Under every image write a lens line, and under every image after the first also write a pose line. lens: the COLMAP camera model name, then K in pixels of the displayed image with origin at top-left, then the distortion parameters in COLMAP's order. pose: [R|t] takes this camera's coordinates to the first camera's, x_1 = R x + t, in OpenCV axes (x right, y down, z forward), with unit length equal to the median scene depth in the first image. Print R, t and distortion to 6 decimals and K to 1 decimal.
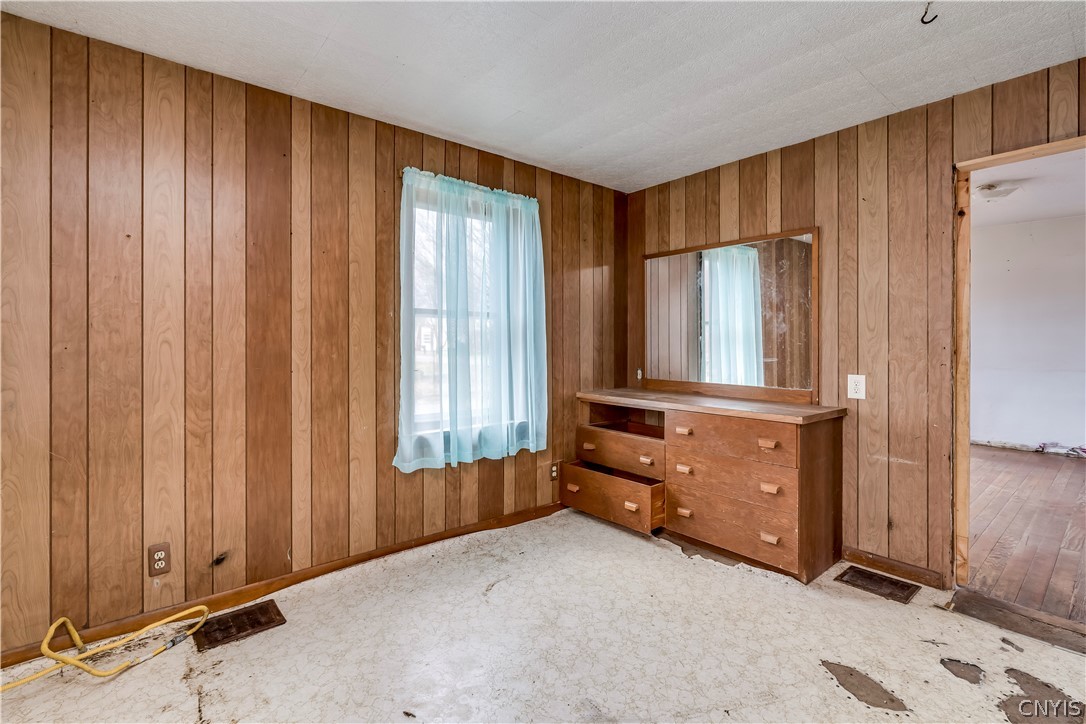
lens RADIAL K [[495.8, 0, 543.2], [0, 495.8, 341.4], [0, 0, 1]] dist [-0.008550, 0.001596]
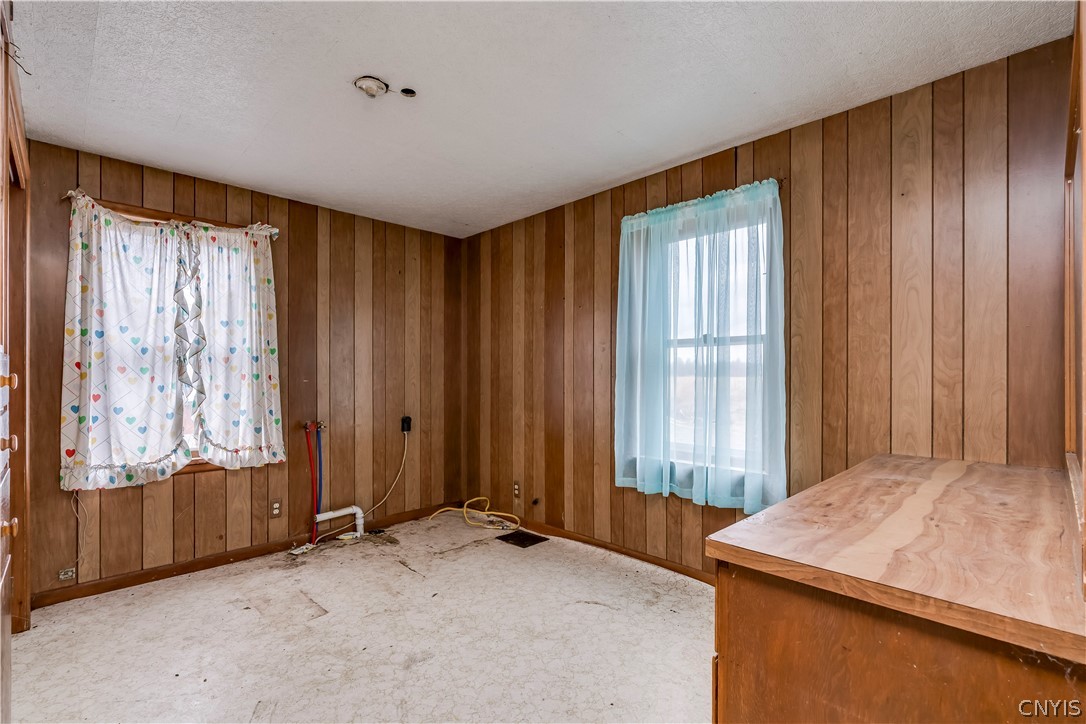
lens RADIAL K [[493.6, 0, 539.8], [0, 493.6, 364.5], [0, 0, 1]] dist [-0.003315, 0.000672]
pose [[0.081399, -0.017899, -0.996521, 0.837498], [0.009185, 0.999810, -0.017208, 0.002645], [0.996639, -0.007753, 0.081548, 0.712609]]
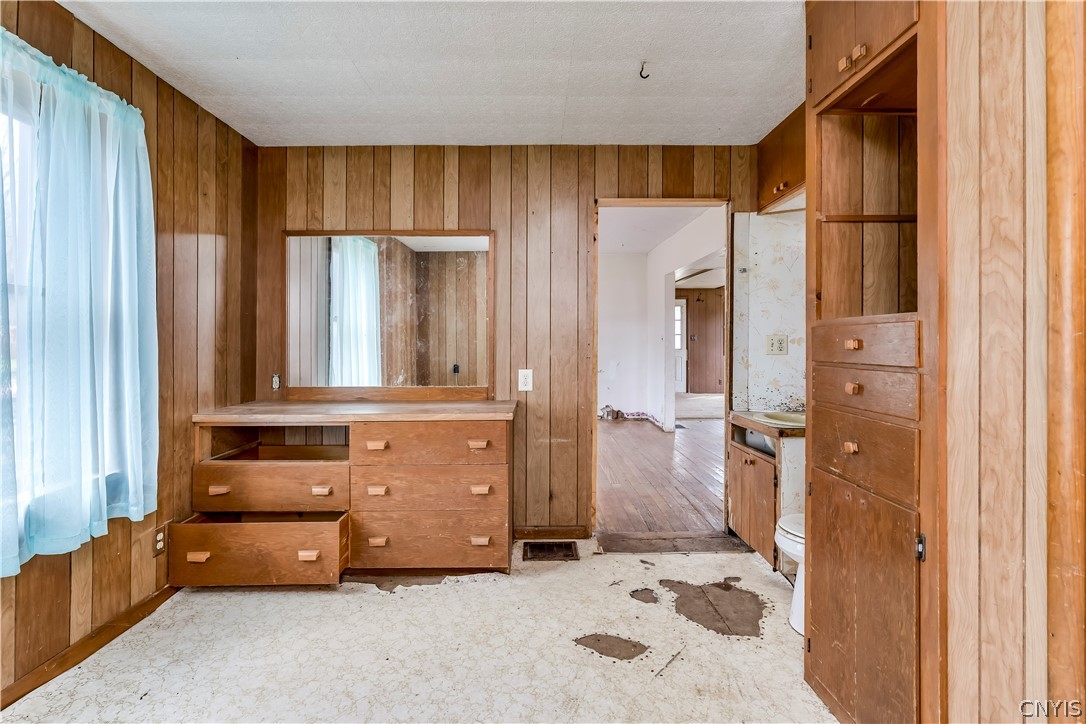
lens RADIAL K [[495.8, 0, 543.2], [0, 495.8, 341.4], [0, 0, 1]] dist [-0.008550, 0.001596]
pose [[0.631952, -0.002818, 0.775002, -0.202091], [0.003581, 0.999993, 0.000716, 0.003803], [-0.774999, 0.002323, 0.631958, 0.259545]]
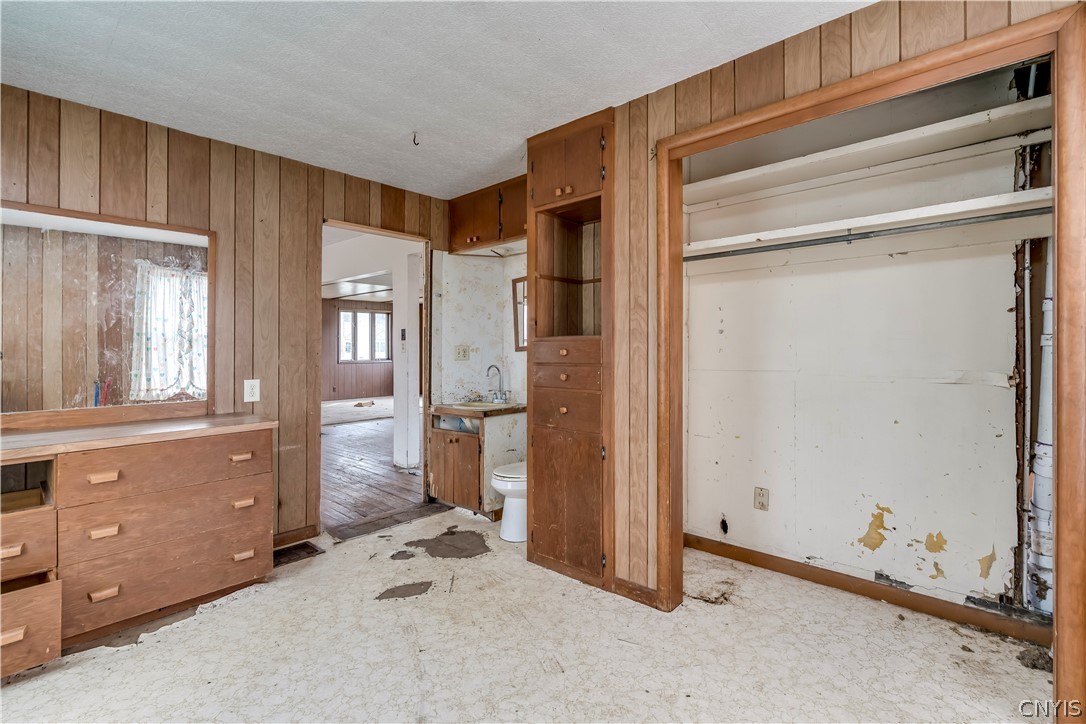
lens RADIAL K [[494.5, 0, 539.6], [0, 494.5, 352.8], [0, 0, 1]] dist [-0.001911, 0.000305]
pose [[-0.129380, -0.008745, 0.991557, -0.512155], [0.003902, 0.999949, 0.009329, 0.000819], [-0.991587, 0.005076, -0.129339, 0.506231]]
